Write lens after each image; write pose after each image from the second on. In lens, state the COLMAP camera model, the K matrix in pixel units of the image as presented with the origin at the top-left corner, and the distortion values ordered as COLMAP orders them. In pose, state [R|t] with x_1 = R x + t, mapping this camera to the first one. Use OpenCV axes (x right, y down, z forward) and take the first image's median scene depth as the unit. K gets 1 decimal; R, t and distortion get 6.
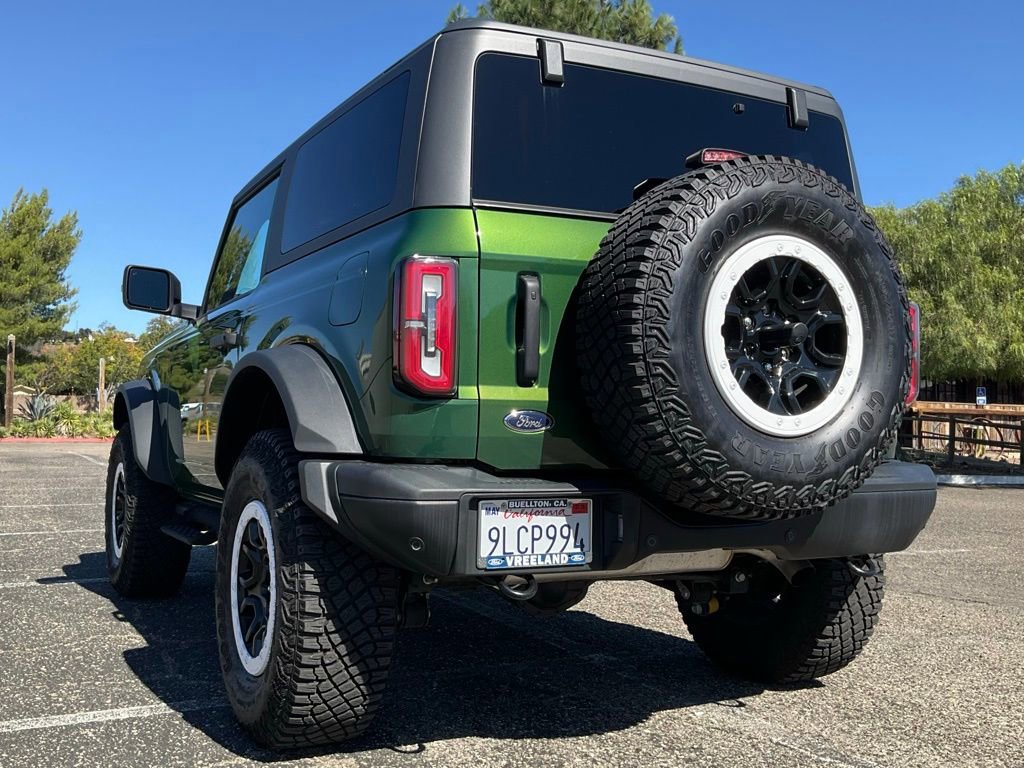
lens RADIAL K [[1020.9, 0, 493.8], [0, 1020.9, 397.3], [0, 0, 1]] dist [0.006001, 0.000000]
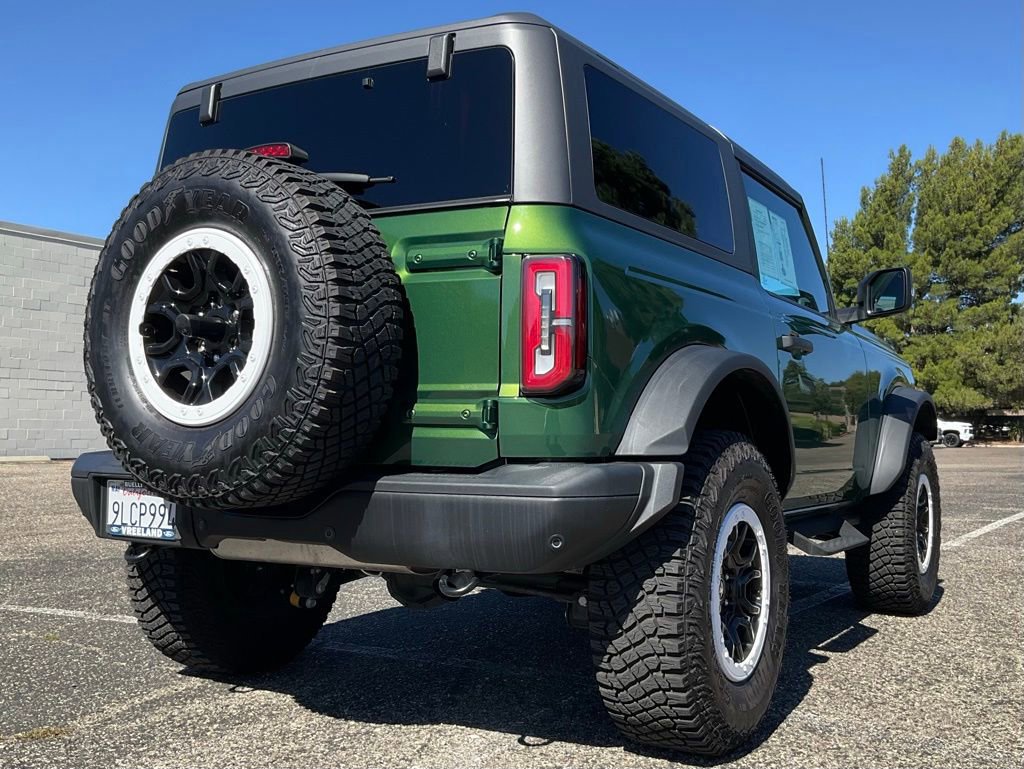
lens RADIAL K [[1074.4, 0, 546.1], [0, 1074.4, 392.5], [0, 0, 1]] dist [0.021987, 0.000000]
pose [[0.552448, -0.037490, -0.832704, 1.350948], [0.026366, 0.999274, -0.027497, 0.042324], [0.833130, -0.006765, 0.553035, 0.685403]]
